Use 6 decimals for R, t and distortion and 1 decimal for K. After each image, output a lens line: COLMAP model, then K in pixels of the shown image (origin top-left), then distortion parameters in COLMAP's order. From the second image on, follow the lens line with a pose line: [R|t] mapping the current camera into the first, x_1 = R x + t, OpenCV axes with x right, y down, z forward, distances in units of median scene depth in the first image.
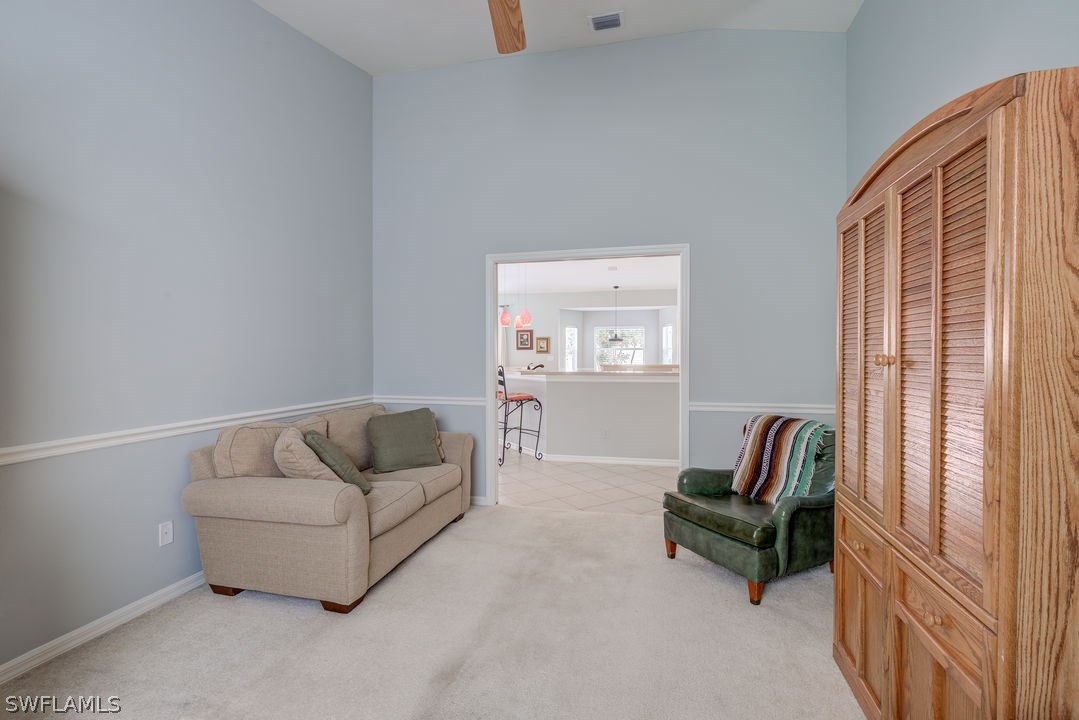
lens RADIAL K [[498.4, 0, 545.8], [0, 498.4, 358.1], [0, 0, 1]] dist [-0.007748, -0.000008]
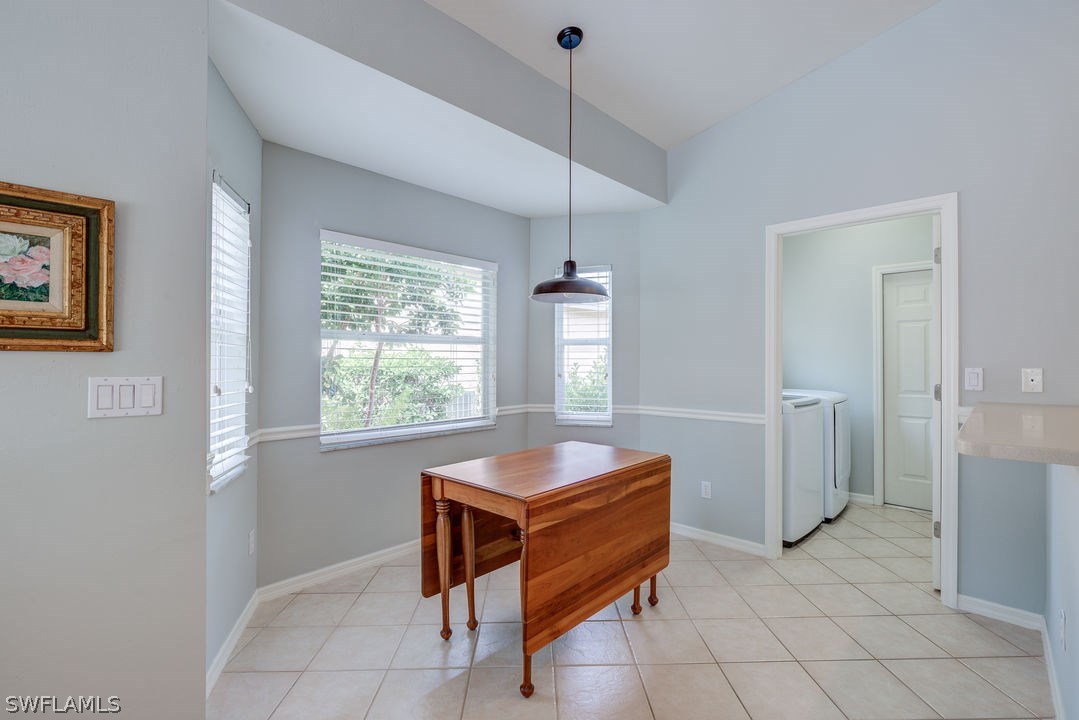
lens RADIAL K [[487.4, 0, 546.7], [0, 487.4, 358.5], [0, 0, 1]] dist [-0.009984, -0.000276]
pose [[0.492556, 0.001439, 0.870280, -0.038225], [0.005718, 0.999972, -0.004889, -0.006096], [-0.870262, 0.007384, 0.492534, 0.855319]]
